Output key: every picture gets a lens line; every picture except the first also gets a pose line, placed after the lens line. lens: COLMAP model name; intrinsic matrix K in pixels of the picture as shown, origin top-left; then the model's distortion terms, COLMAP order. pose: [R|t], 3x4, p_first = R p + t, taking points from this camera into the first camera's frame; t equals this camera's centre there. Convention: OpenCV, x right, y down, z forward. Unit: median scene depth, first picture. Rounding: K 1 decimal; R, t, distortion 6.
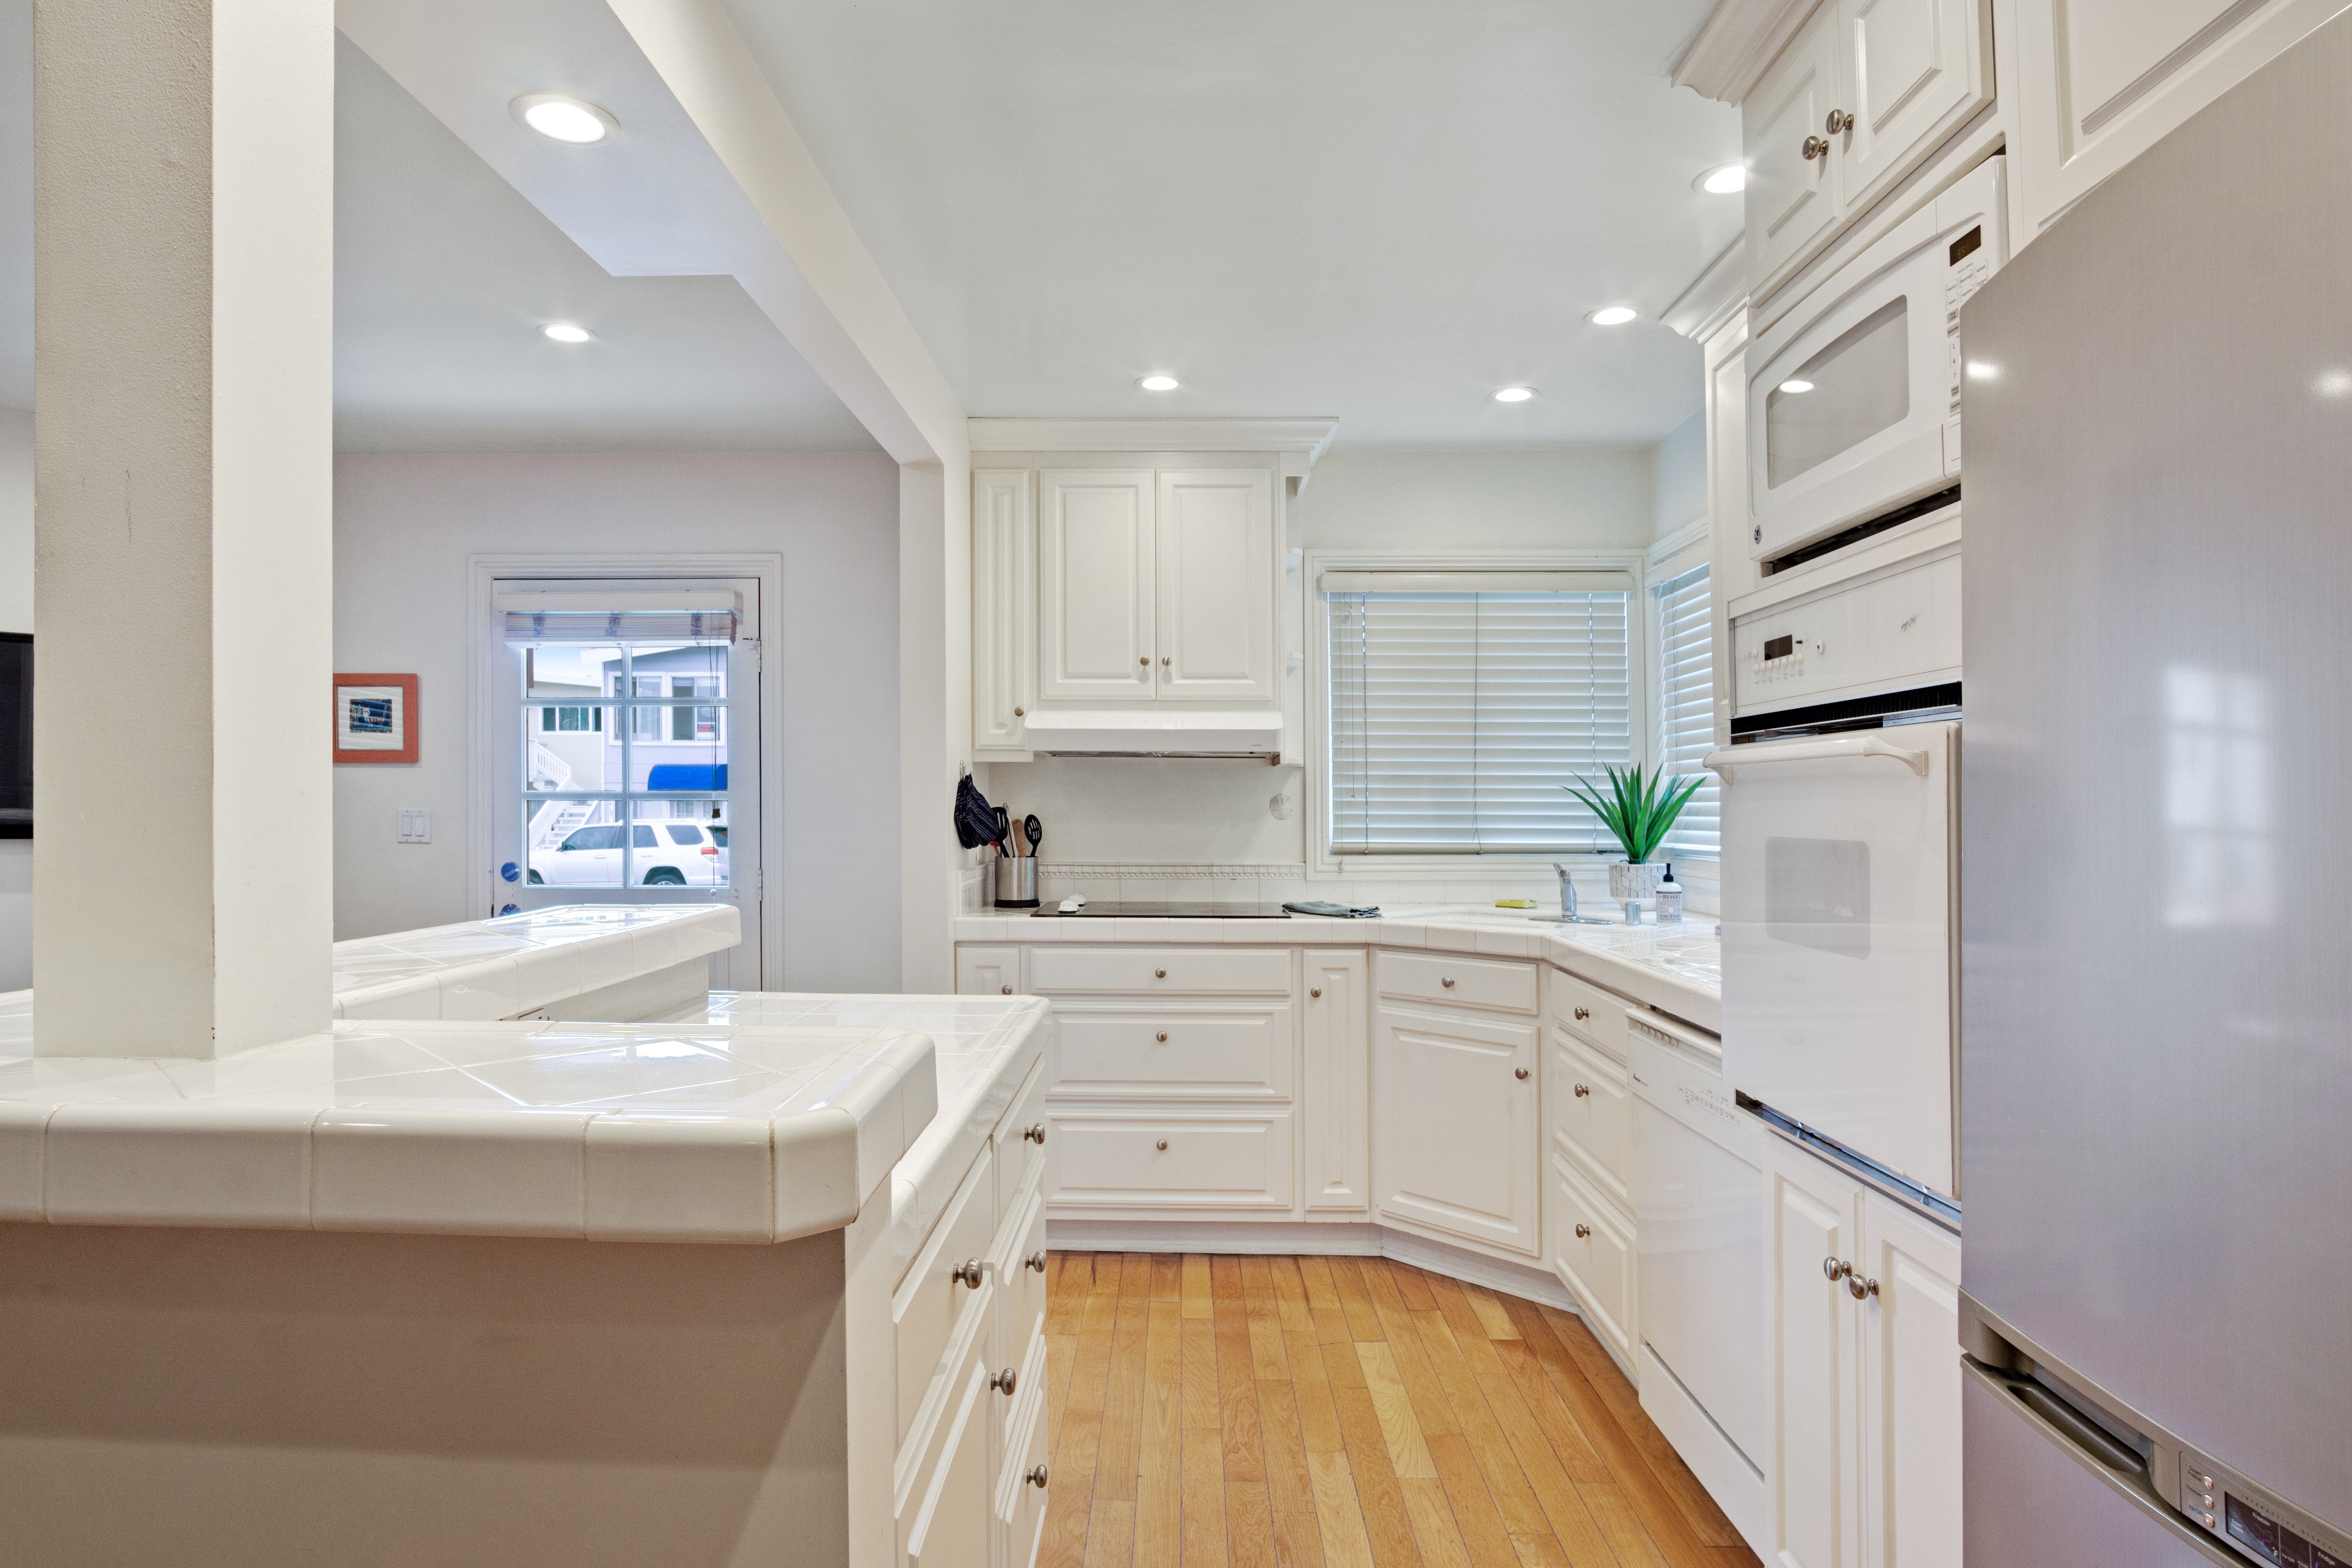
lens RADIAL K [[1328.4, 0, 1176.0], [0, 1328.4, 784.0], [0, 0, 1]] dist [-0.036095, -0.000540]
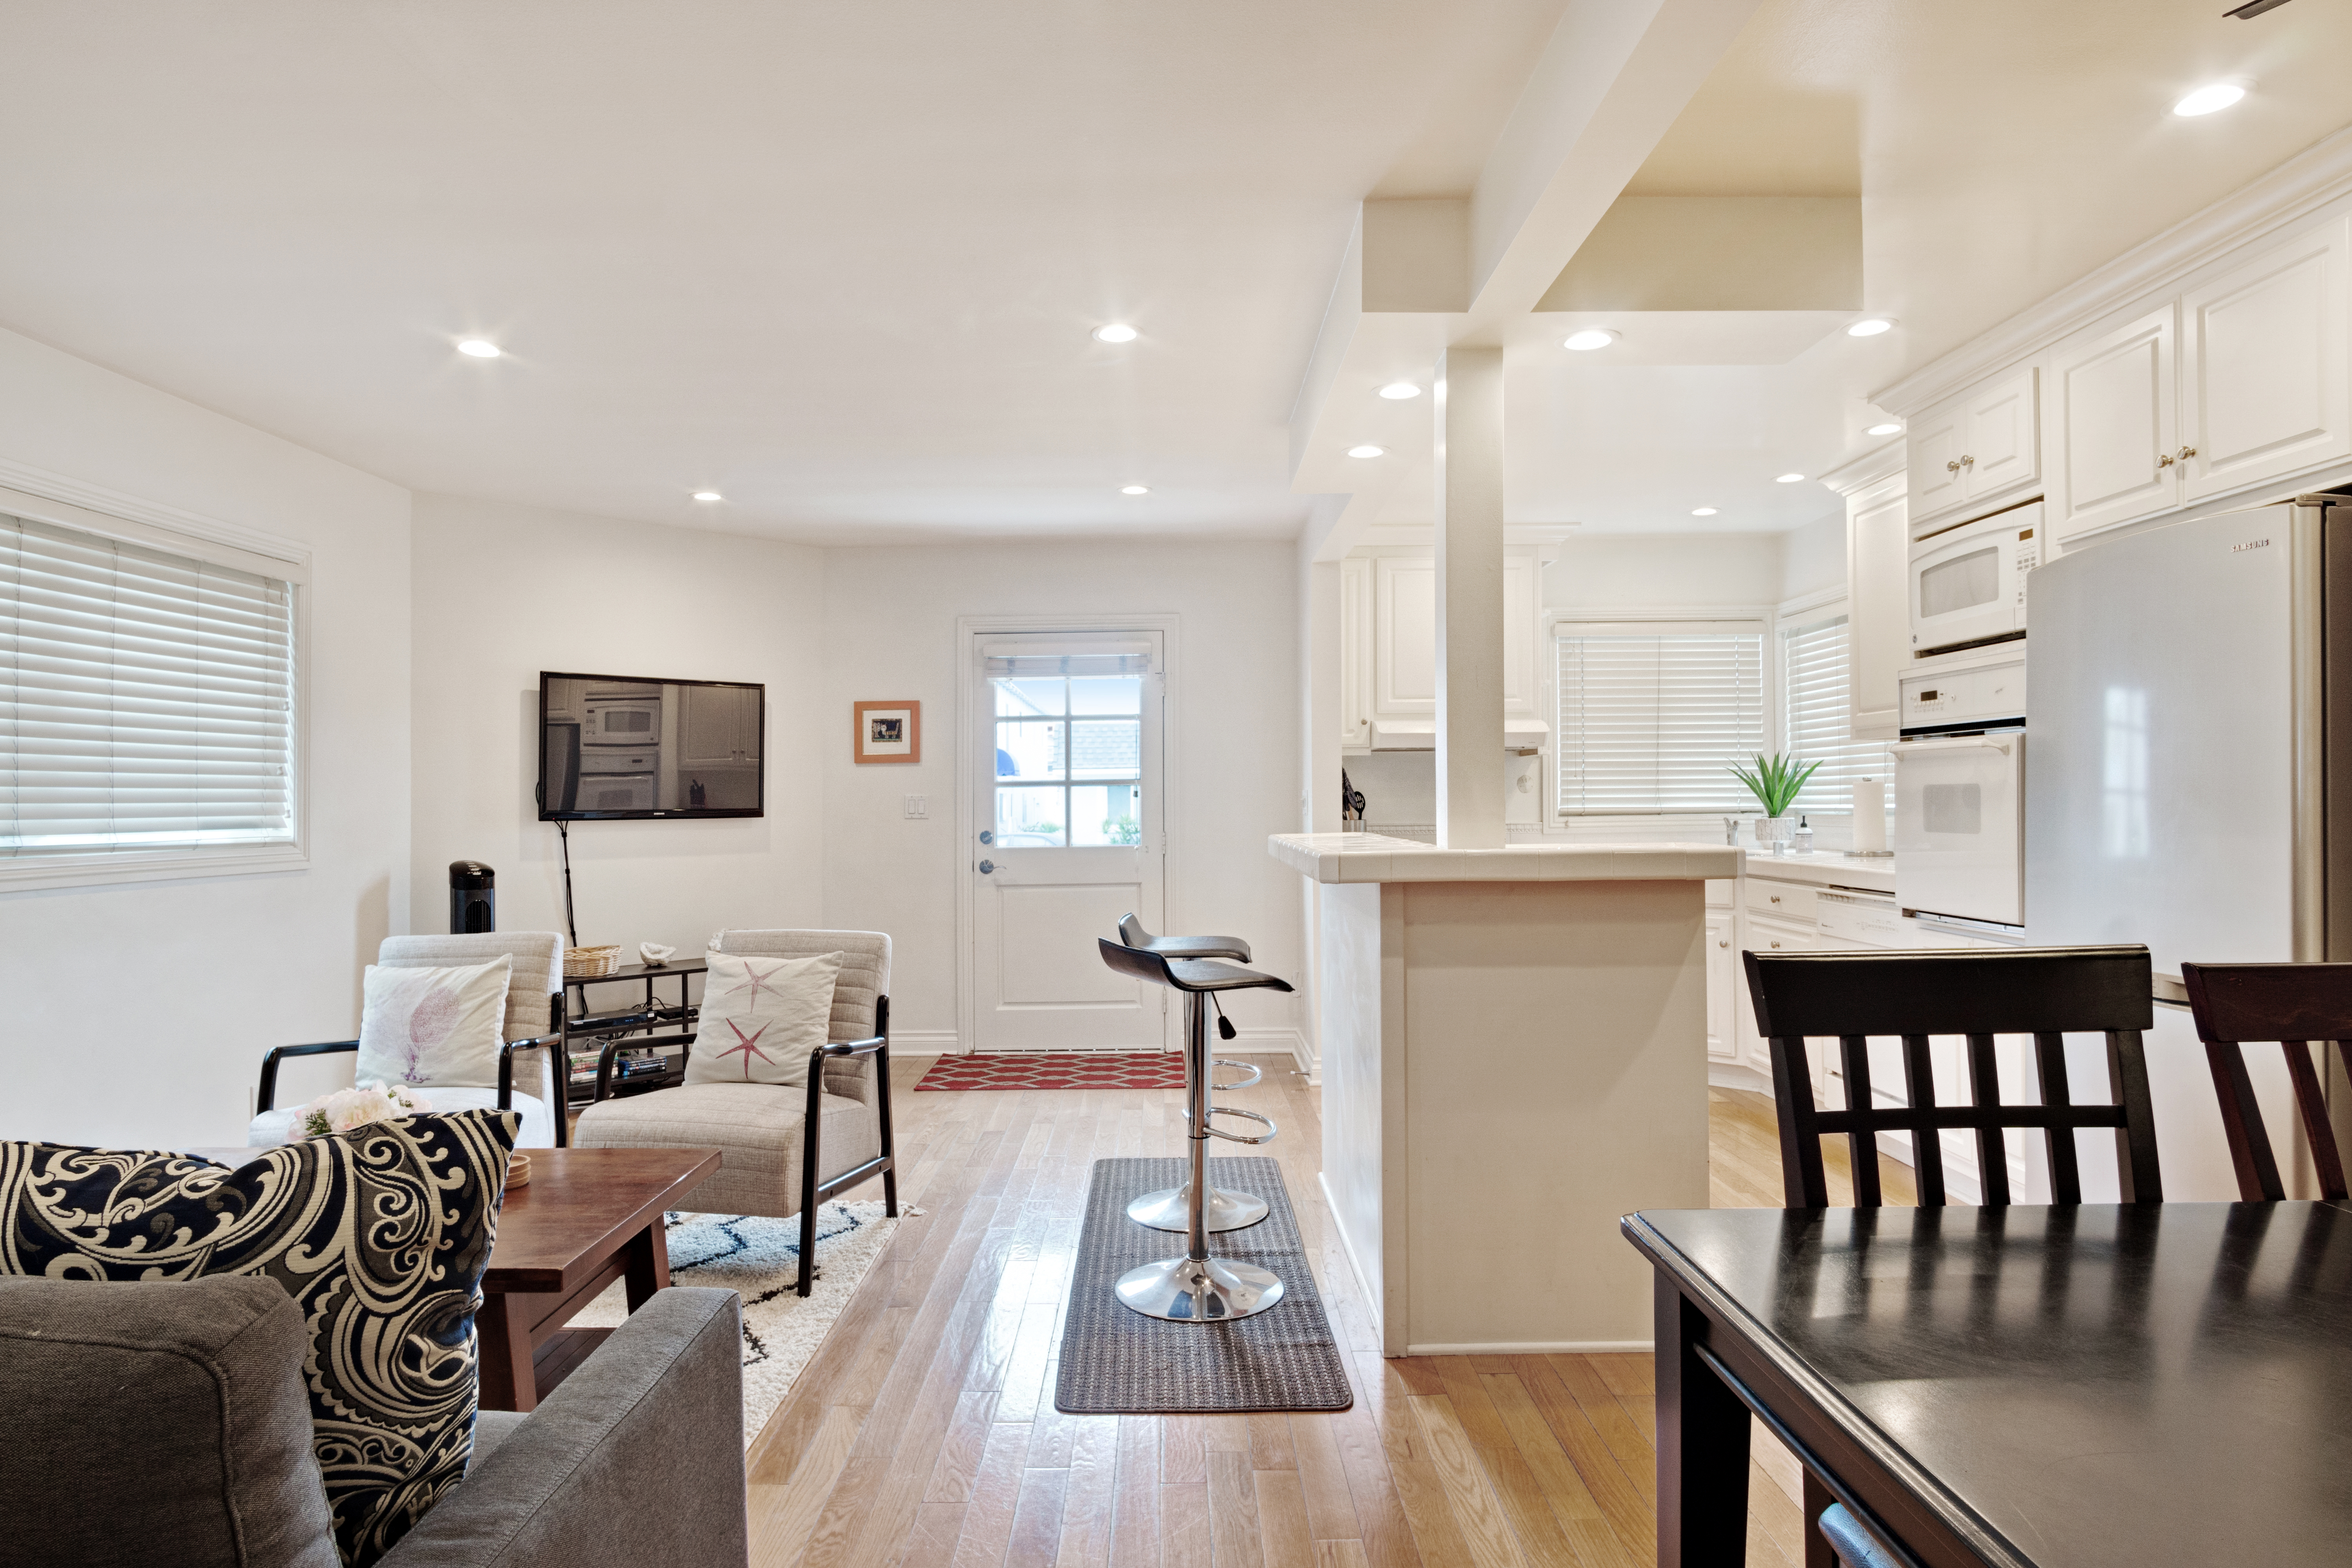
lens RADIAL K [[1362.1, 0, 1134.0], [0, 1362.1, 833.6], [0, 0, 1]] dist [-0.041991, 0.000368]
pose [[0.999890, -0.014600, -0.002541, -0.410093], [0.014689, 0.999109, 0.039566, 0.007078], [0.001962, -0.039599, 0.999214, -0.584621]]
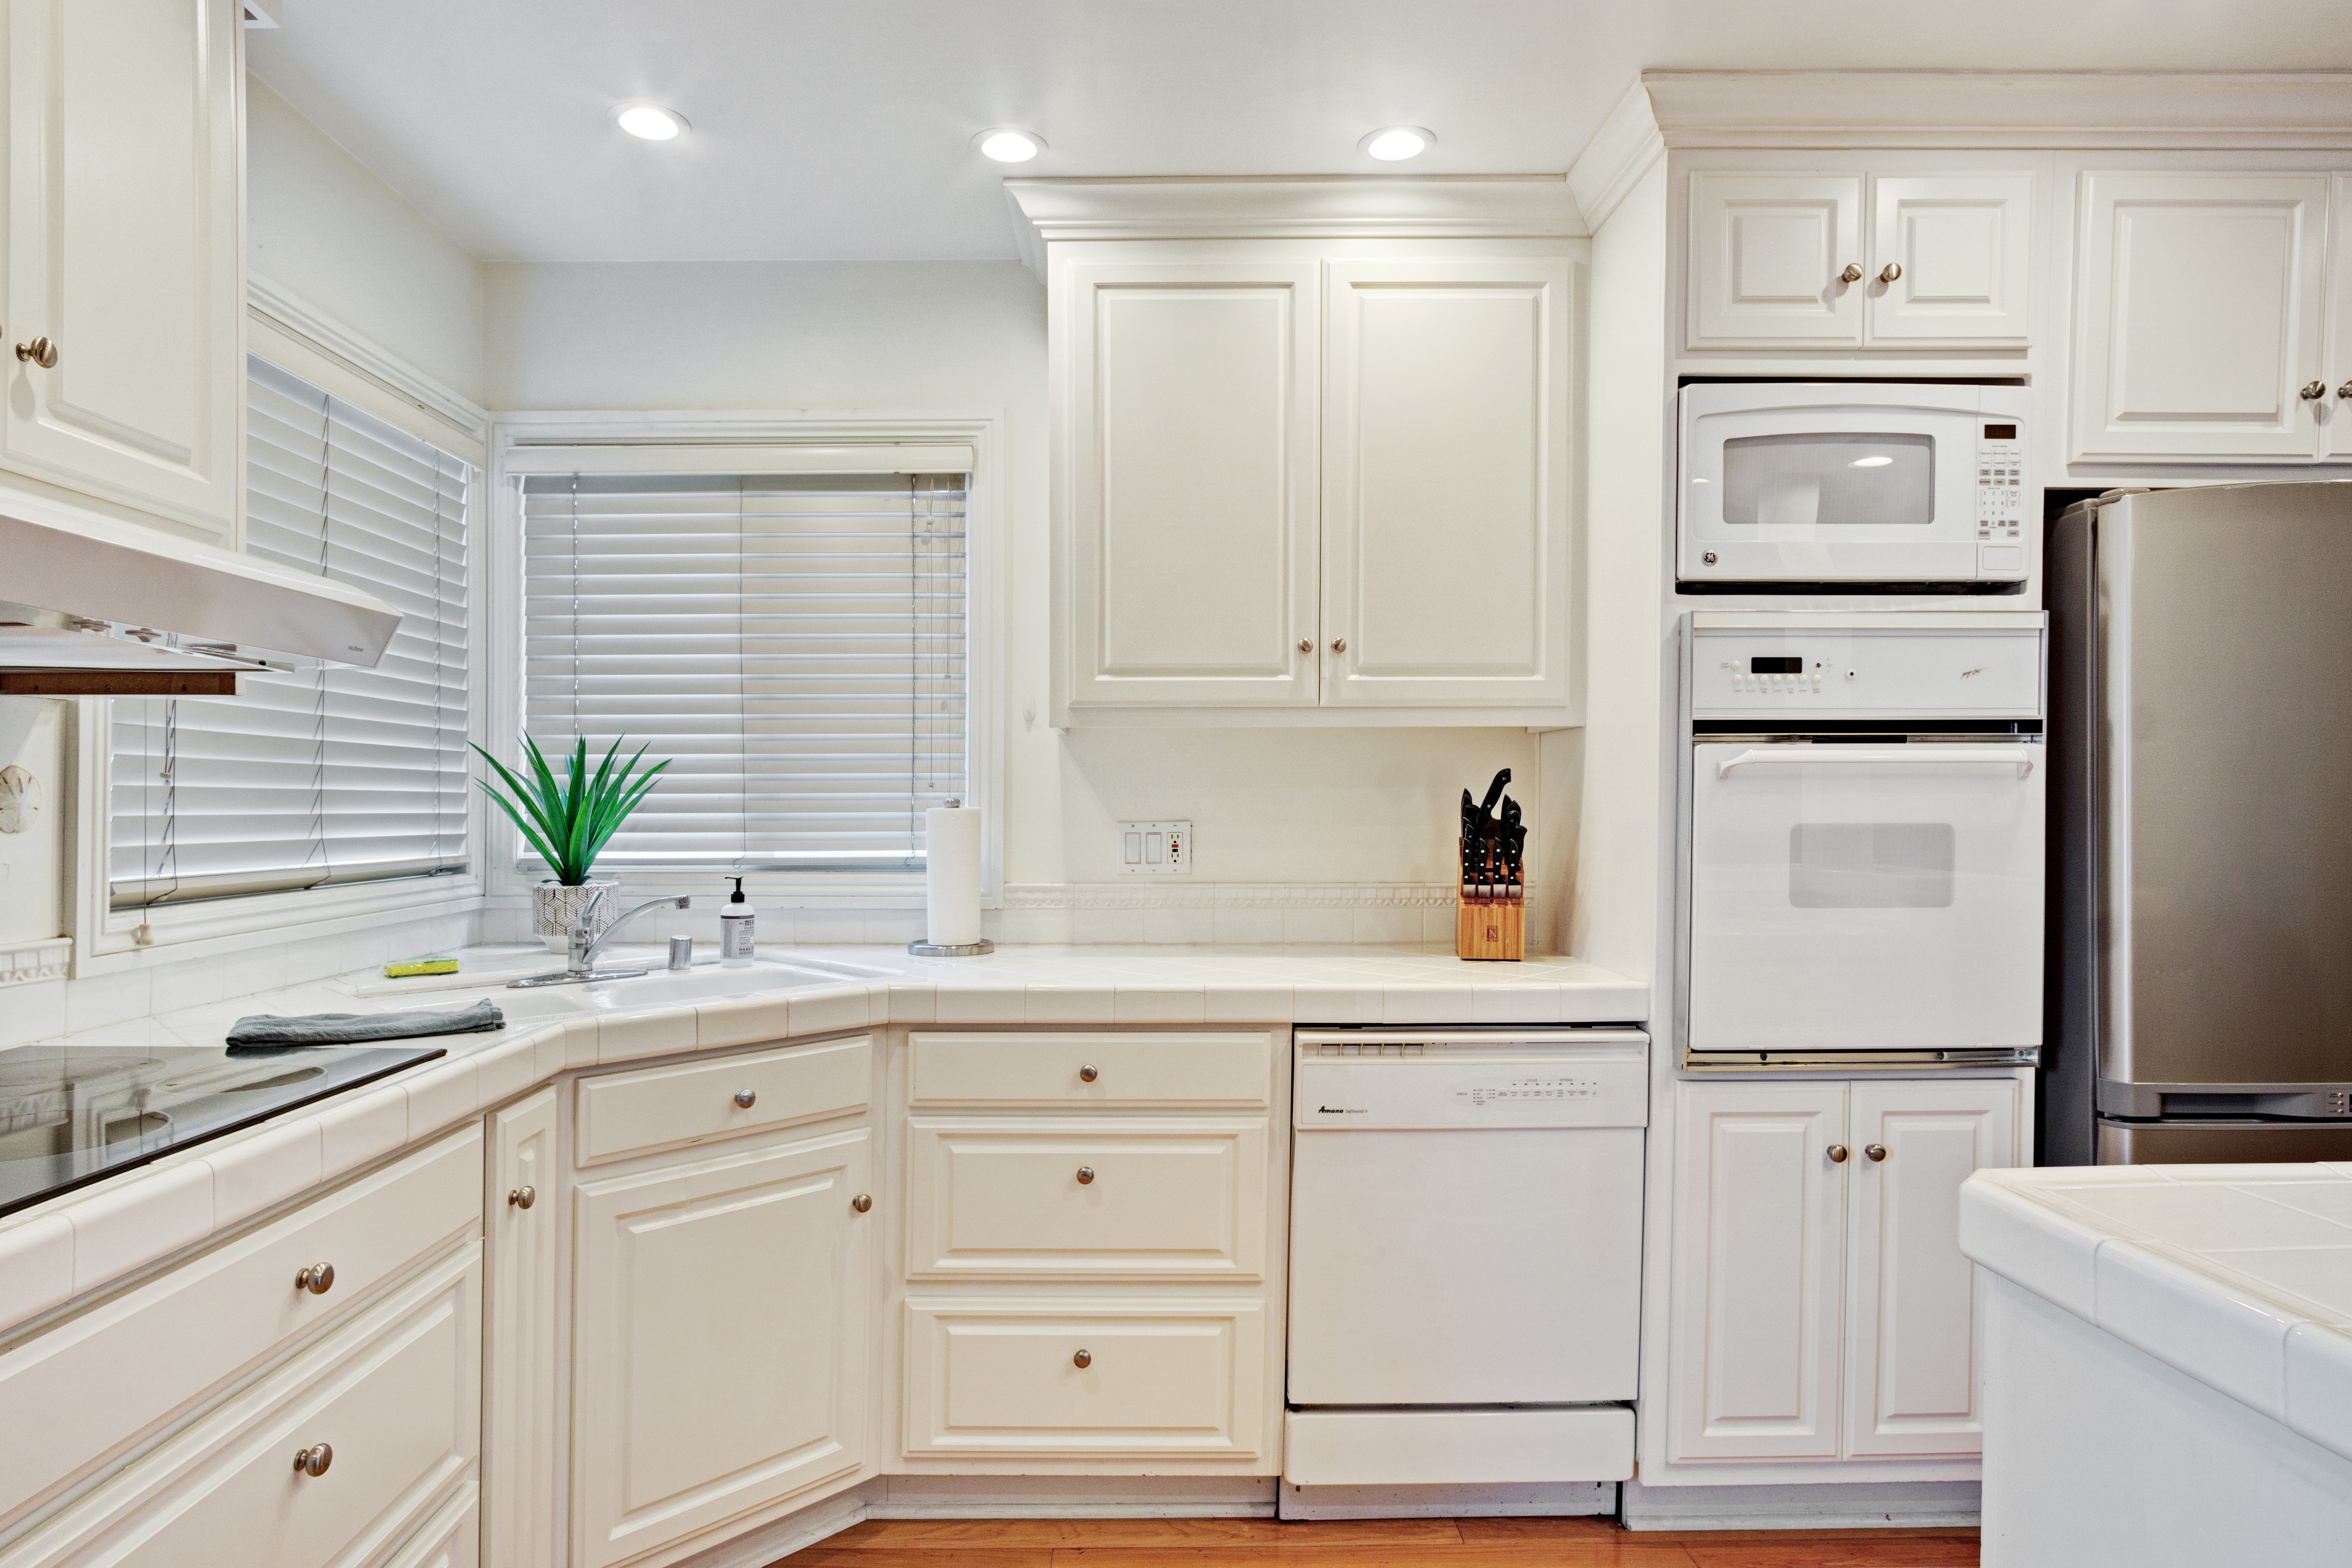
lens RADIAL K [[1305.3, 0, 1128.5], [0, 1305.3, 810.5], [0, 0, 1]] dist [-0.019809, 0.002633]
pose [[-0.009958, -0.007198, 0.999925, -0.350754], [-0.017294, 0.999826, 0.007026, 0.014410], [-0.999801, -0.017223, -0.010081, 0.791741]]
